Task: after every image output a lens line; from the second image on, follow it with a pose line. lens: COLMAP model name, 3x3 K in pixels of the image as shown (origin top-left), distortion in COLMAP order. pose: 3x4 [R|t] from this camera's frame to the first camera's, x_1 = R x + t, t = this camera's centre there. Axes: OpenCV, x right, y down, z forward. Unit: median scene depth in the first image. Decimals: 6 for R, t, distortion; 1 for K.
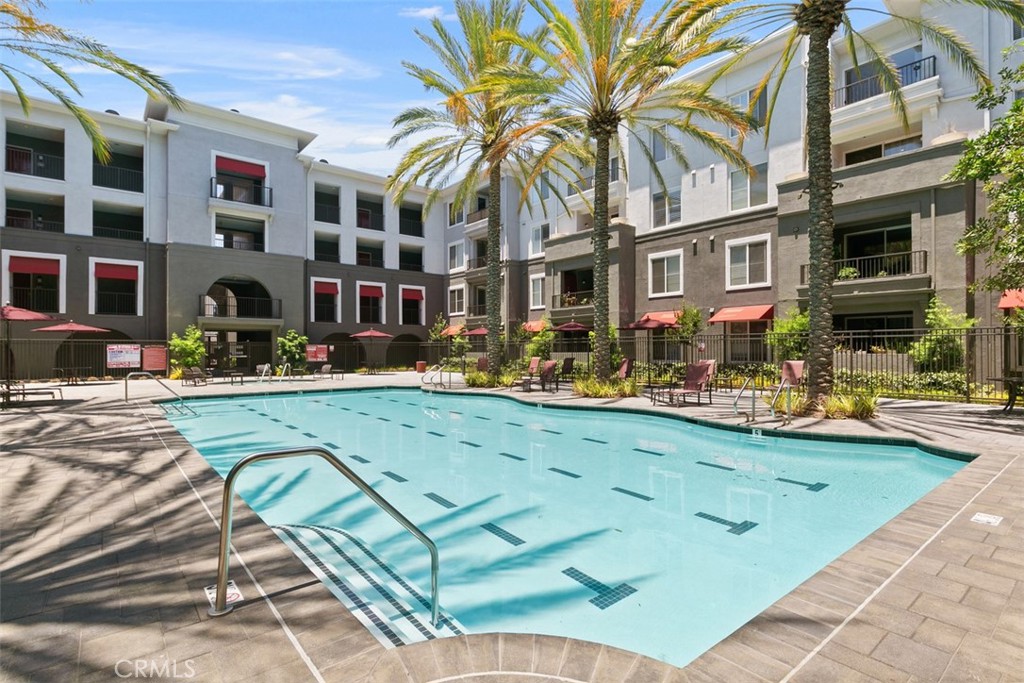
lens RADIAL K [[496.5, 0, 512.0], [0, 496.5, 341.5], [0, 0, 1]] dist [-0.016949, 0.000437]
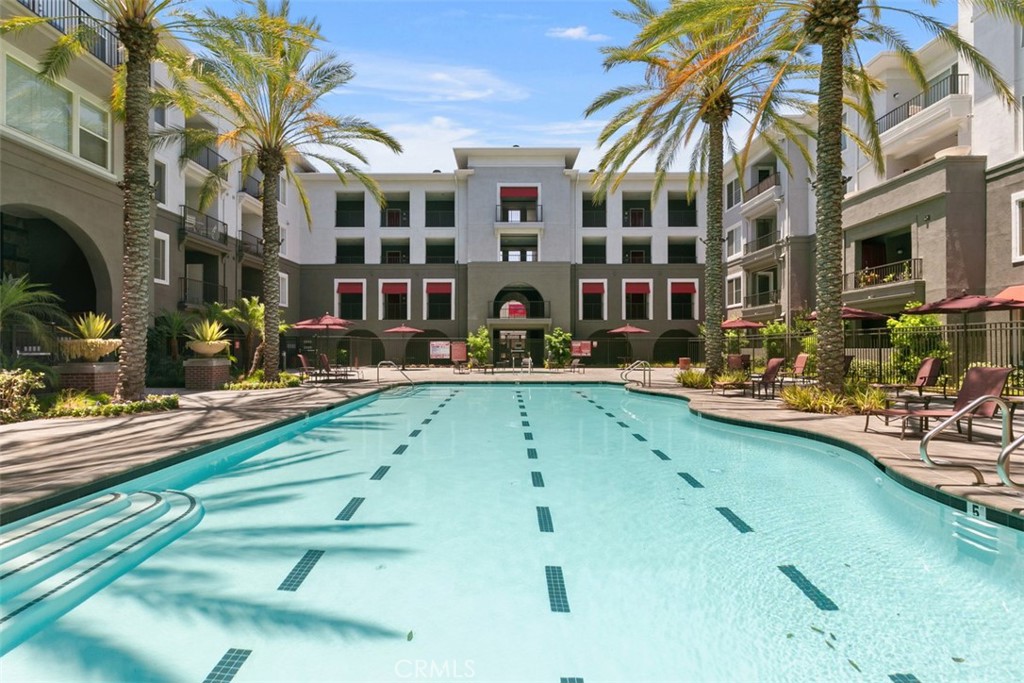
lens RADIAL K [[464.3, 0, 512.0], [0, 464.3, 341.5], [0, 0, 1]] dist [0.012344, 0.000024]
pose [[0.769615, -0.005471, -0.638484, 0.158333], [0.010311, 0.999939, 0.003859, 0.002957], [0.638425, -0.009553, 0.769625, 0.123861]]
